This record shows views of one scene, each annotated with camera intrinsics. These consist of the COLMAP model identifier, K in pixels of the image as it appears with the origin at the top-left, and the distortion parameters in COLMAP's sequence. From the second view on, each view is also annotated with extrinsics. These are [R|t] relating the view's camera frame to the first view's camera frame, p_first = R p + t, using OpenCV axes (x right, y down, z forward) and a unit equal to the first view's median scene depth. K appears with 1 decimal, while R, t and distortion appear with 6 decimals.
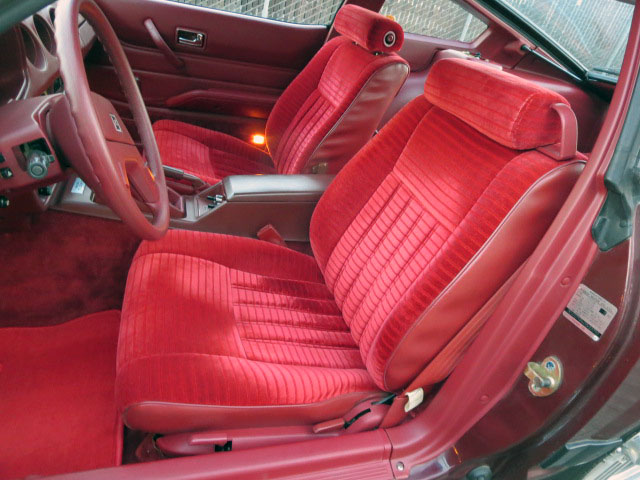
lens RADIAL K [[471.0, 0, 317.3], [0, 471.0, 237.9], [0, 0, 1]] dist [-0.004164, -0.007050]
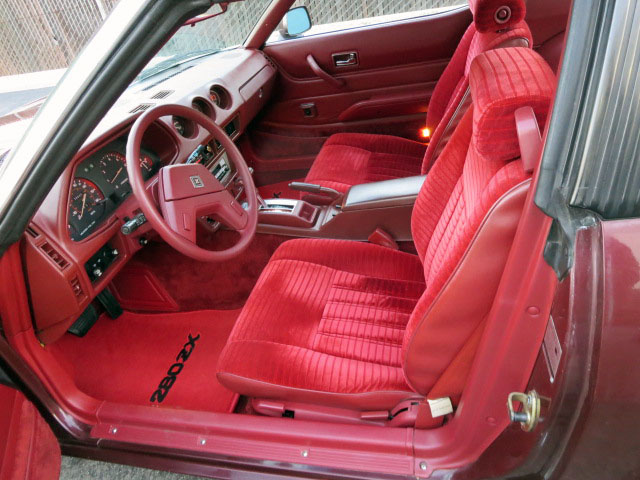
lens RADIAL K [[458.7, 0, 320.0], [0, 458.7, 240.0], [0, 0, 1]] dist [0.003524, -0.020727]
pose [[0.801624, -0.026966, -0.597220, 0.499650], [0.074082, 0.995763, 0.054475, -0.080806], [0.593221, -0.087912, 0.800225, 0.054550]]
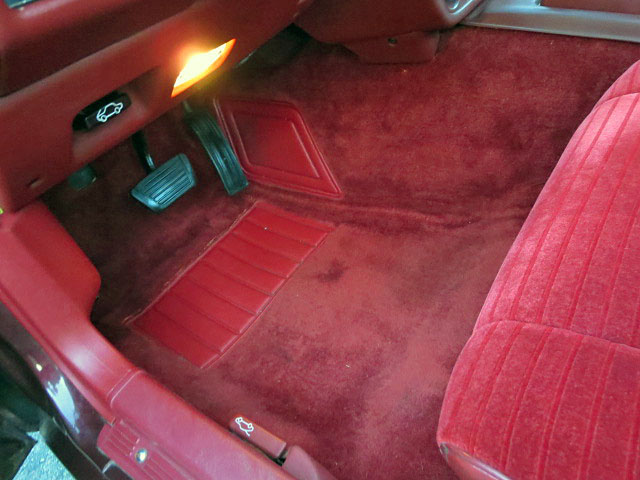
lens RADIAL K [[436.4, 0, 320.0], [0, 436.4, 240.0], [0, 0, 1]] dist [-0.006215, -0.003343]
pose [[0.525236, 0.216573, -0.822936, -0.143099], [-0.047002, 0.972978, 0.226061, 0.088751], [0.849658, -0.080056, 0.521223, 0.518542]]
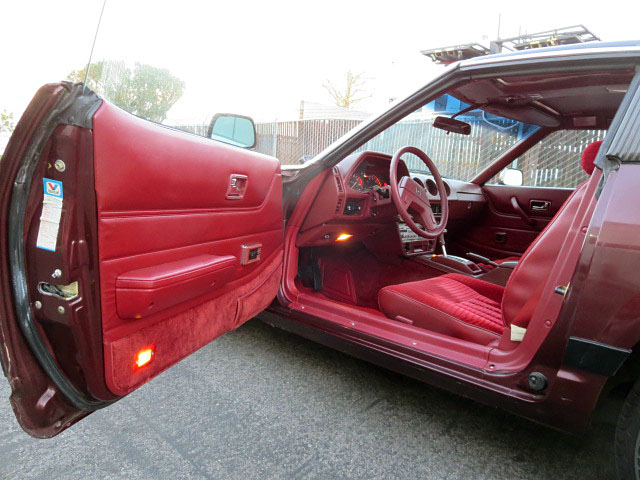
lens RADIAL K [[471.0, 0, 317.3], [0, 471.0, 237.9], [0, 0, 1]] dist [-0.004164, -0.007050]
pose [[0.533420, -0.068532, -0.843070, 0.952609], [-0.396107, 0.860429, -0.320564, 0.676572], [0.747370, 0.504941, 0.431824, -0.241345]]
